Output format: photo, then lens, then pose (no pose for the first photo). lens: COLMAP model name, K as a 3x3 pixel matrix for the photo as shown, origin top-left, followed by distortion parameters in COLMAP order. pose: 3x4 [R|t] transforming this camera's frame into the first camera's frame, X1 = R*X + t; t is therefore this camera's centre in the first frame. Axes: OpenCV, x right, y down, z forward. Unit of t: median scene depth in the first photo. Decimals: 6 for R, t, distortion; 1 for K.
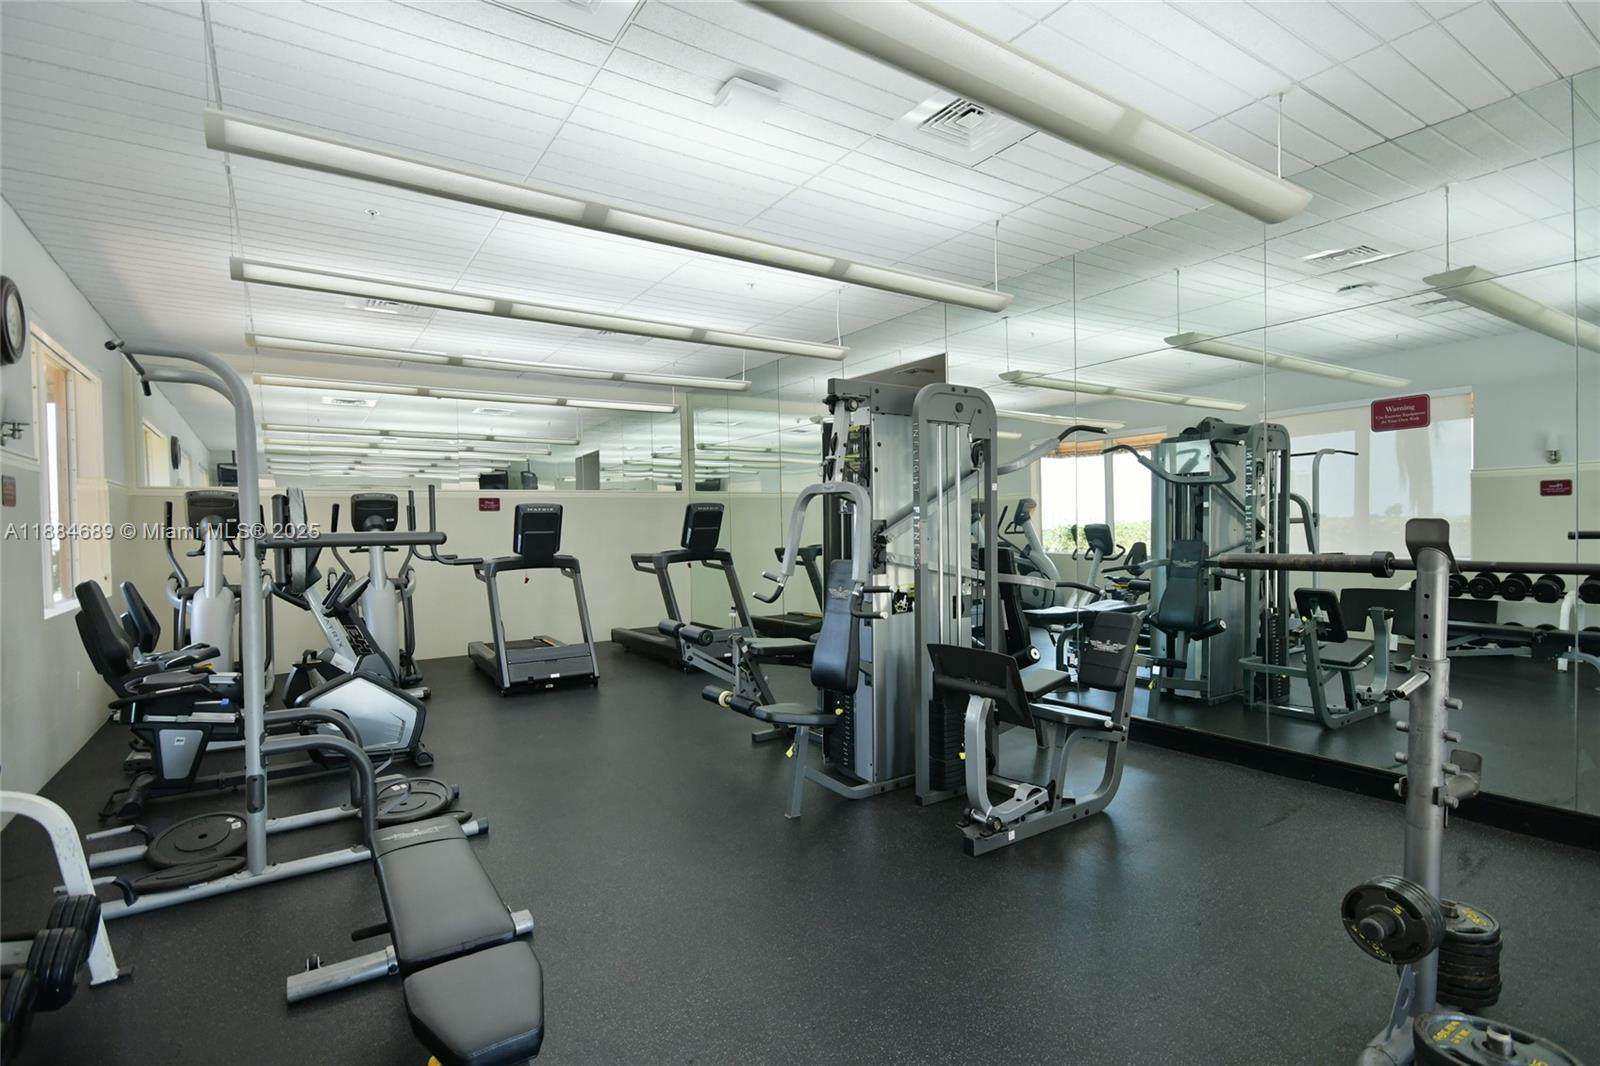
lens RADIAL K [[773.9, 0, 799.4], [0, 773.9, 540.7], [0, 0, 1]] dist [0.004175, 0.000062]
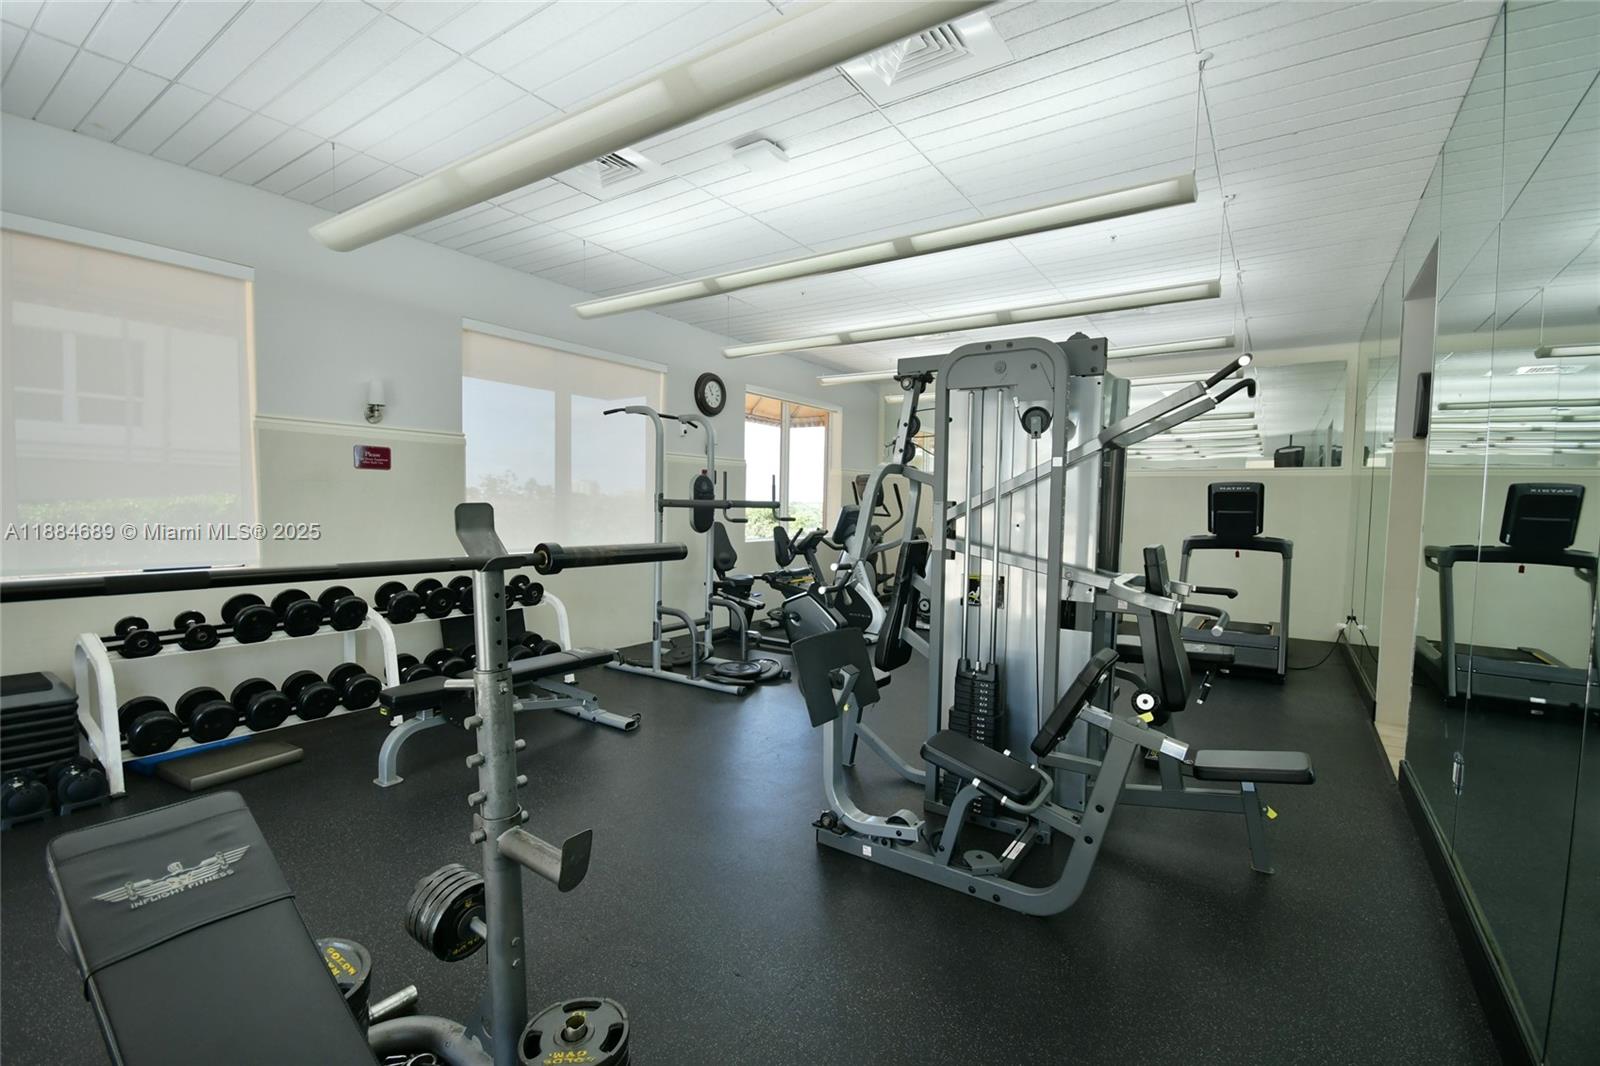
lens RADIAL K [[701.7, 0, 800.2], [0, 701.7, 531.7], [0, 0, 1]] dist [0.007374, -0.006656]
pose [[0.367811, 0.065229, -0.927610, 0.534481], [-0.044086, 0.997638, 0.052673, -0.015774], [0.928855, 0.021521, 0.369818, 0.337486]]
